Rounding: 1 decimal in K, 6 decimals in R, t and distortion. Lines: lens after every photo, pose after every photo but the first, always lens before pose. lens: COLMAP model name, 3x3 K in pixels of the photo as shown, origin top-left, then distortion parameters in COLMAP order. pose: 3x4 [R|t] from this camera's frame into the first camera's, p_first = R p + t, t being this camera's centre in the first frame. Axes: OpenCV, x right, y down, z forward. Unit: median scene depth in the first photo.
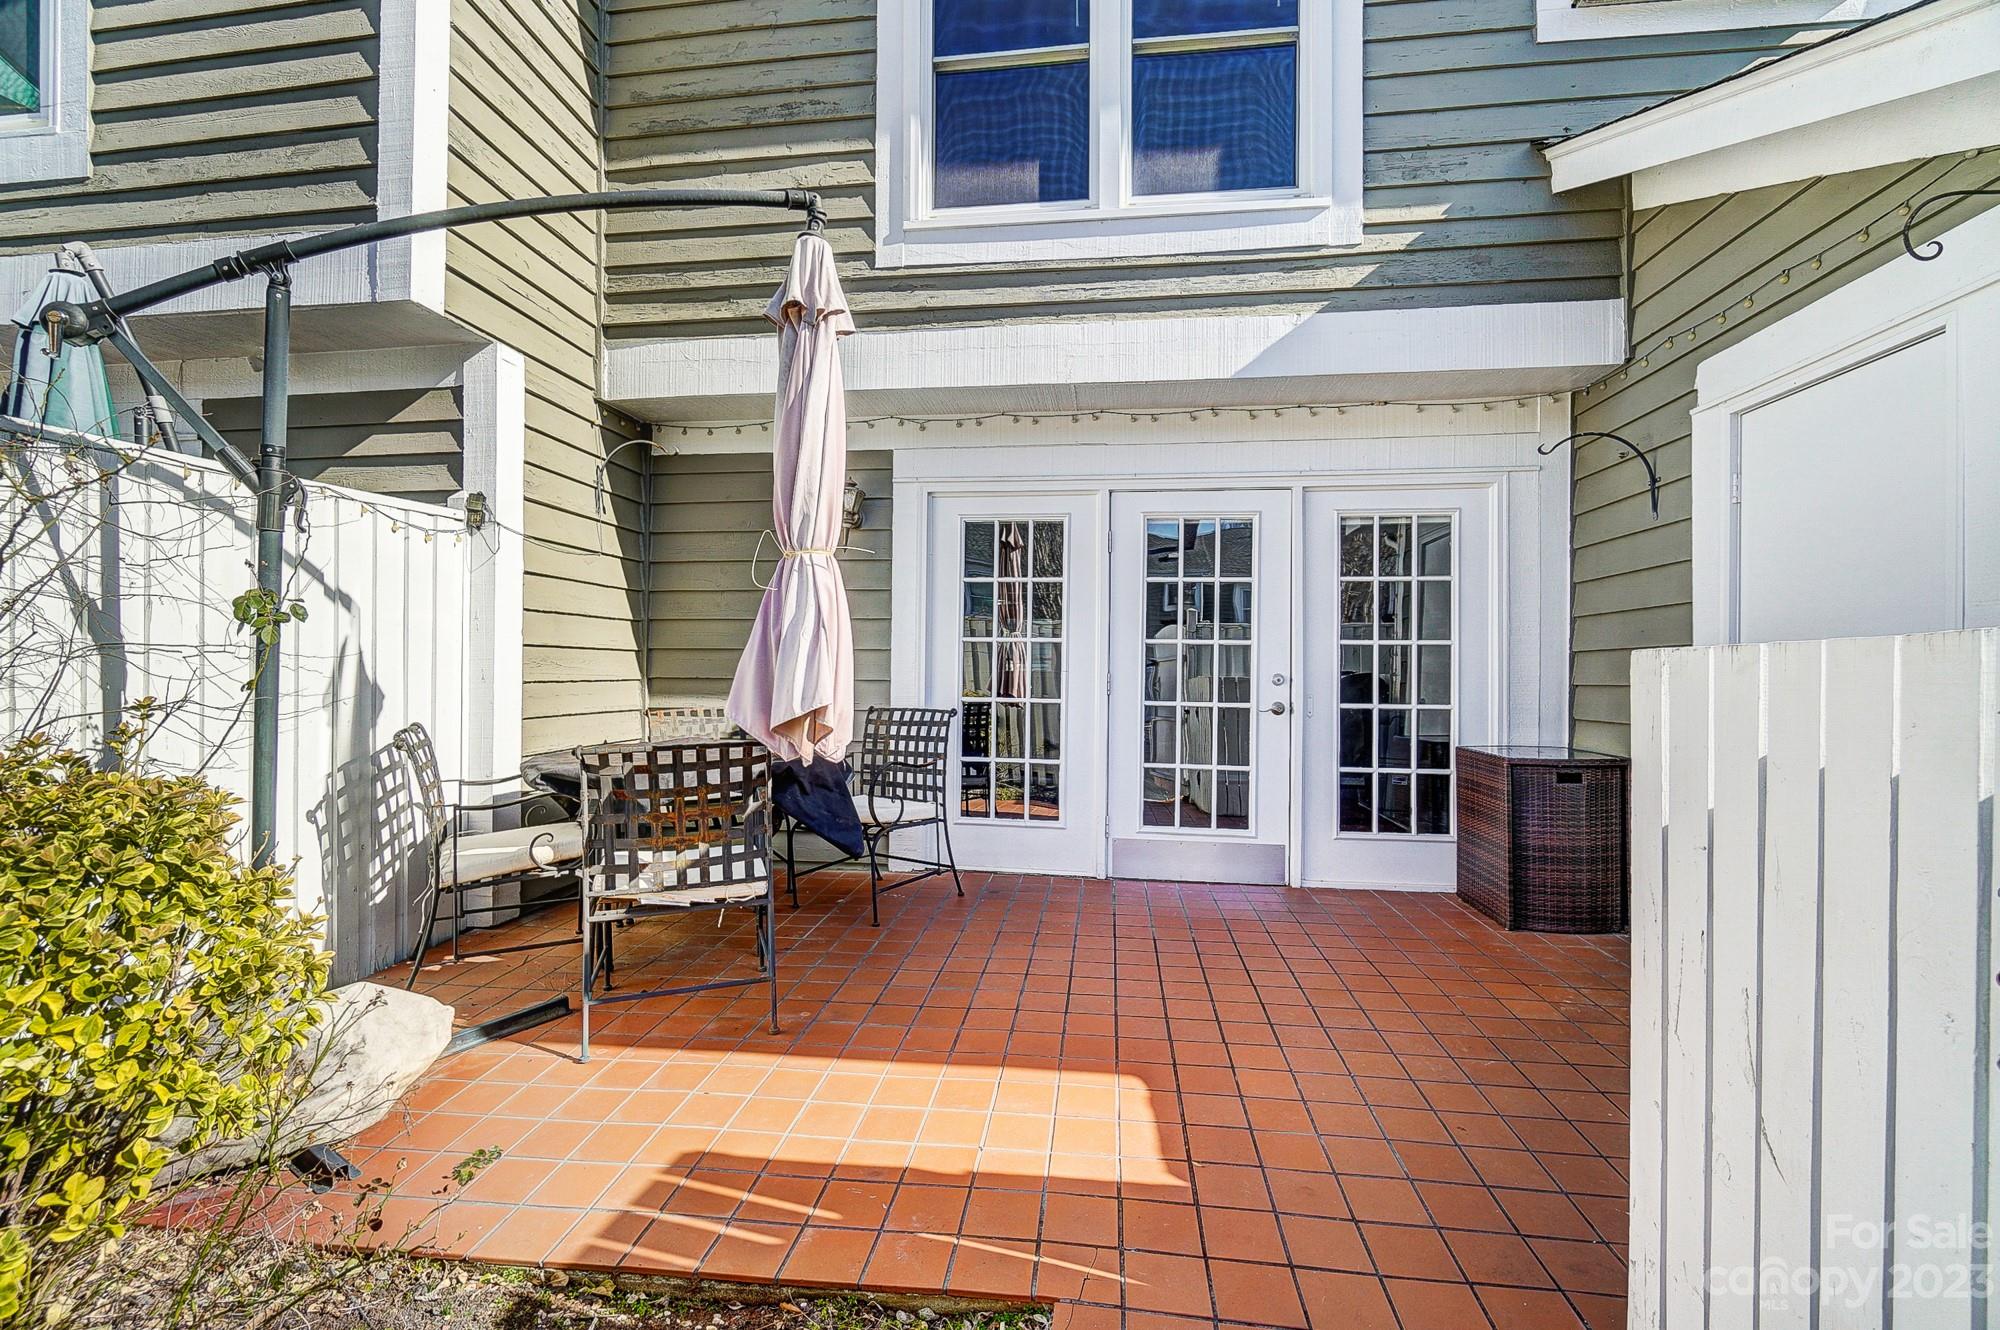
lens RADIAL K [[882.6, 0, 990.3], [0, 882.6, 663.9], [0, 0, 1]] dist [0.031411, -0.018712]
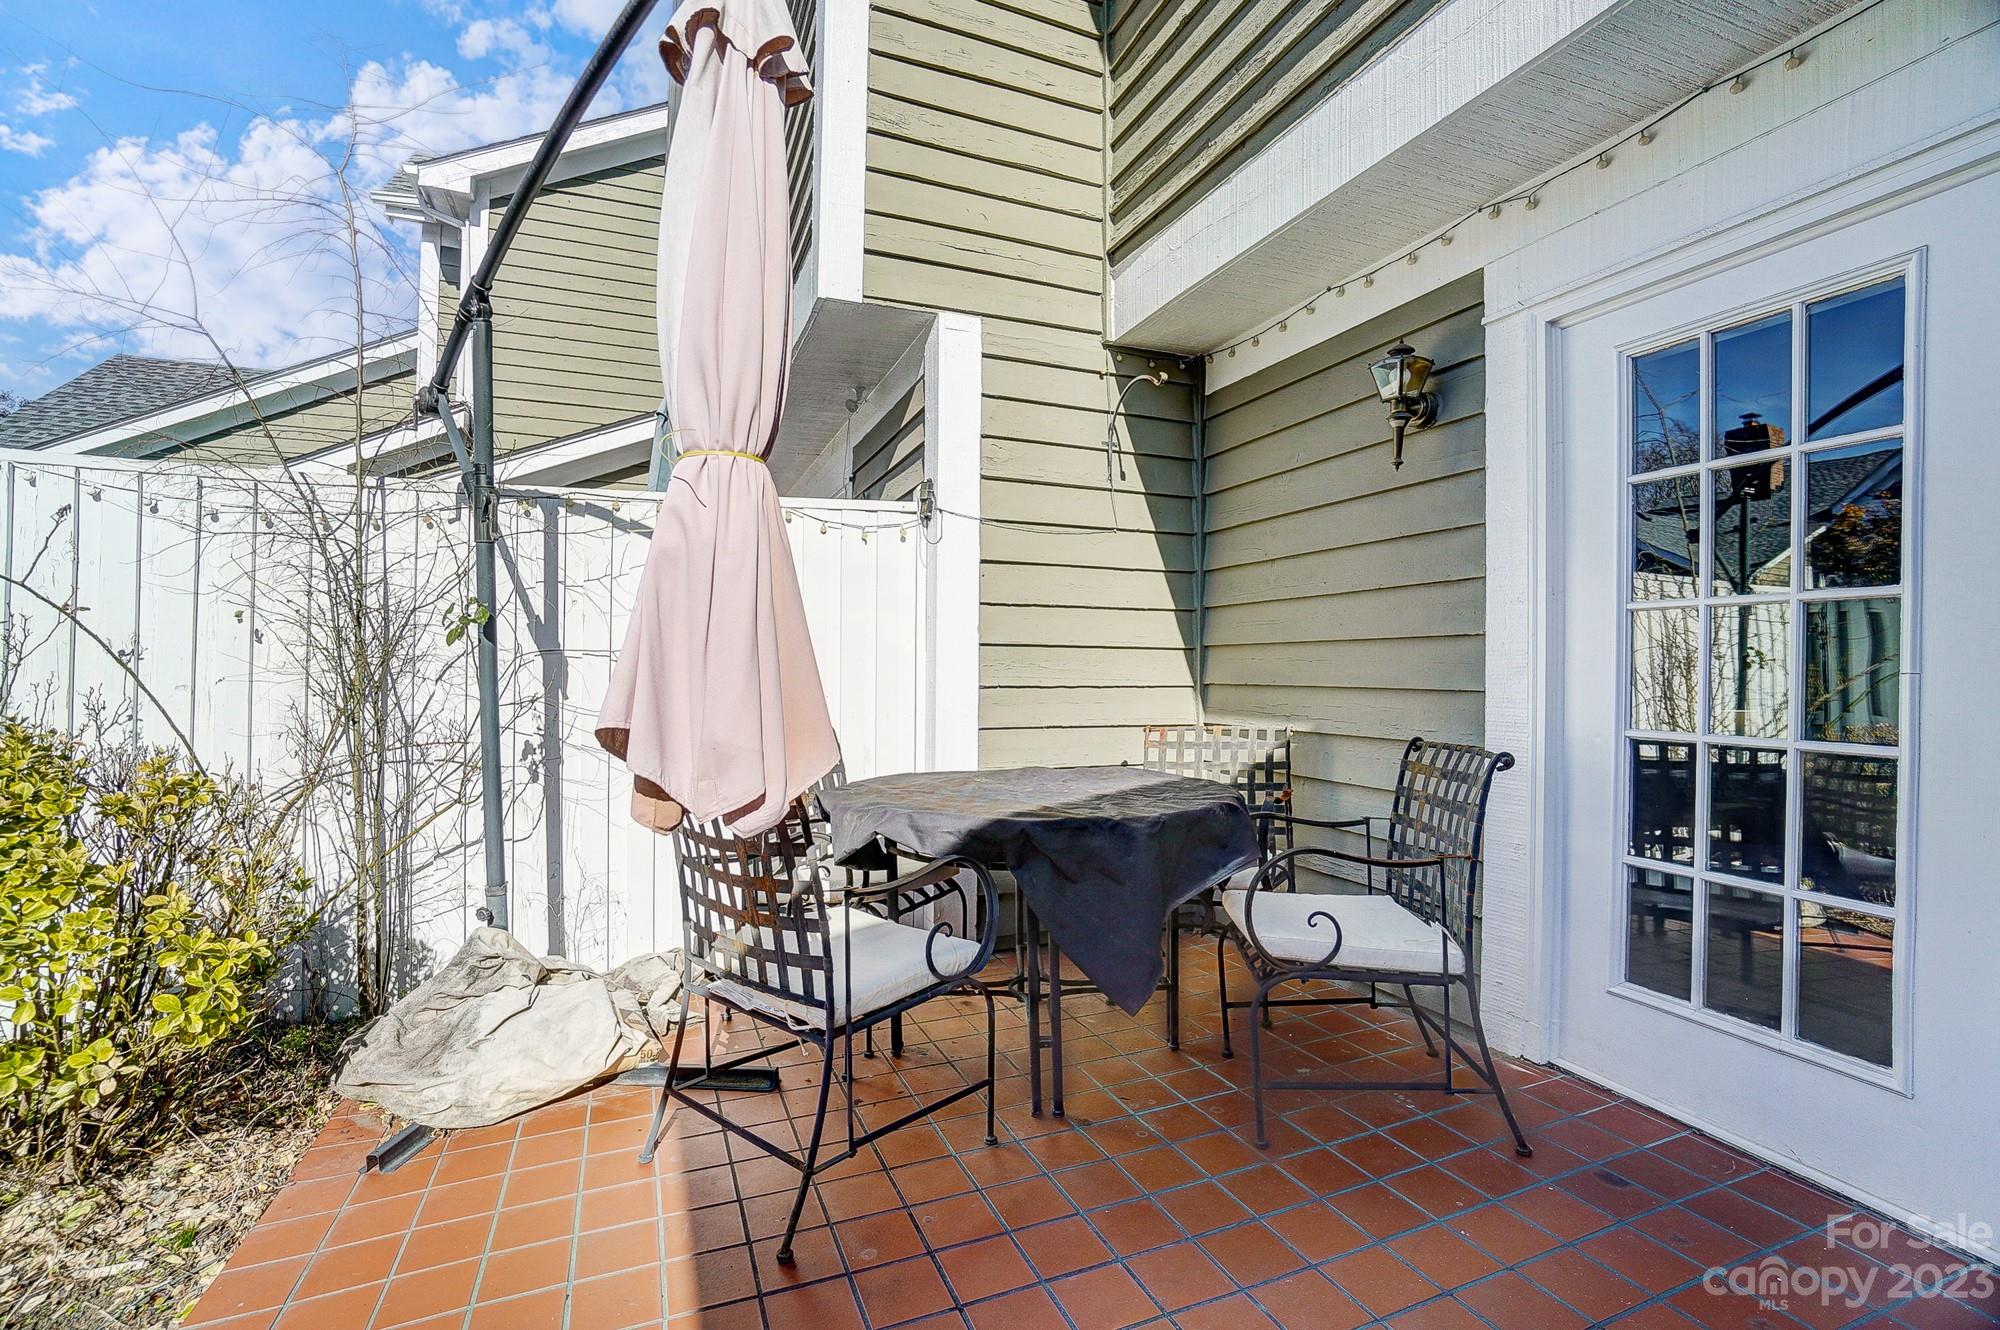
lens RADIAL K [[900.2, 0, 991.3], [0, 900.2, 666.8], [0, 0, 1]] dist [-0.031946, 0.001095]
pose [[0.500558, -0.008876, -0.865658, 0.312843], [0.004013, 0.999960, -0.007932, 0.010130], [0.865694, 0.000497, 0.500573, 0.708544]]
